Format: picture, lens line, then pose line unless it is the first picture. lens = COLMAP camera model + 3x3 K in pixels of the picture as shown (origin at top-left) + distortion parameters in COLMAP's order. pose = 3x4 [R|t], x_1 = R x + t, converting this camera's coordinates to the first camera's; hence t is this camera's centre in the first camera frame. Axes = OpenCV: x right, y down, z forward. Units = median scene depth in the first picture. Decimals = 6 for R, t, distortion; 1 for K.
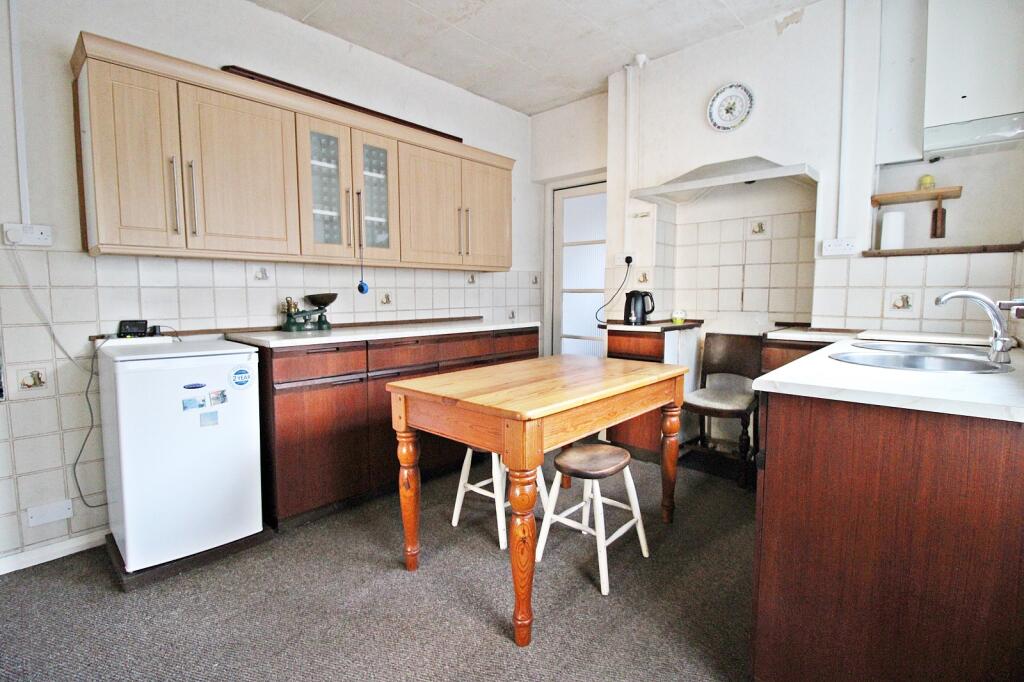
lens RADIAL K [[477.1, 0, 510.6], [0, 477.1, 336.0], [0, 0, 1]] dist [0.001338, -0.013795]
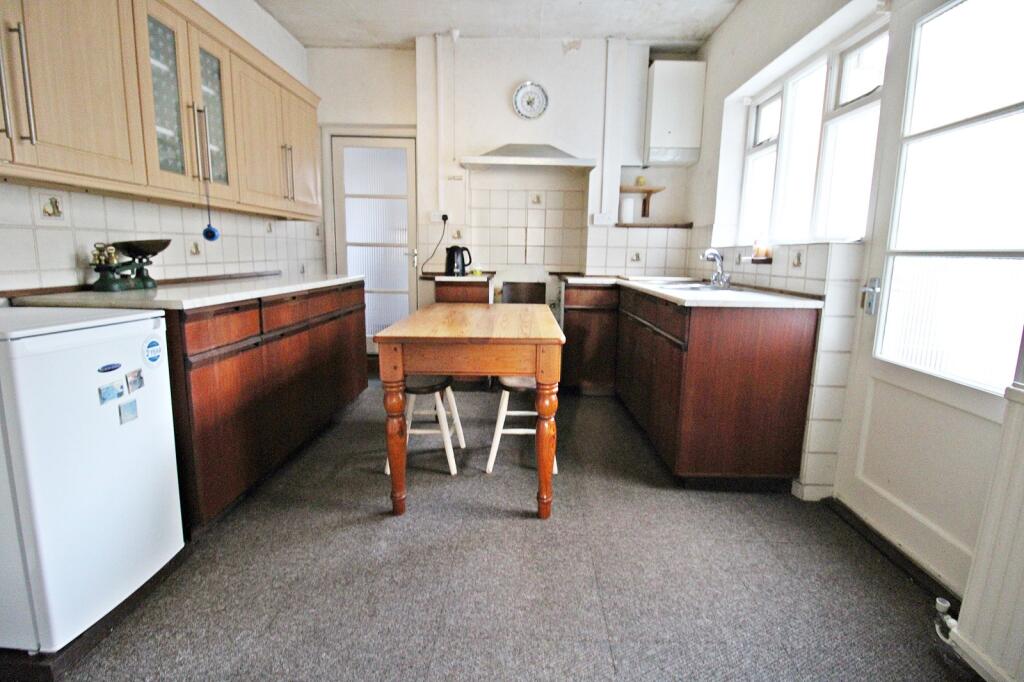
lens RADIAL K [[480.0, 0, 519.7], [0, 480.0, 331.0], [0, 0, 1]] dist [0.003982, -0.014475]
pose [[0.738943, -0.093191, 0.667292, -0.501036], [0.041178, 0.994784, 0.093327, 0.007806], [-0.672509, -0.041486, 0.738926, 0.056945]]
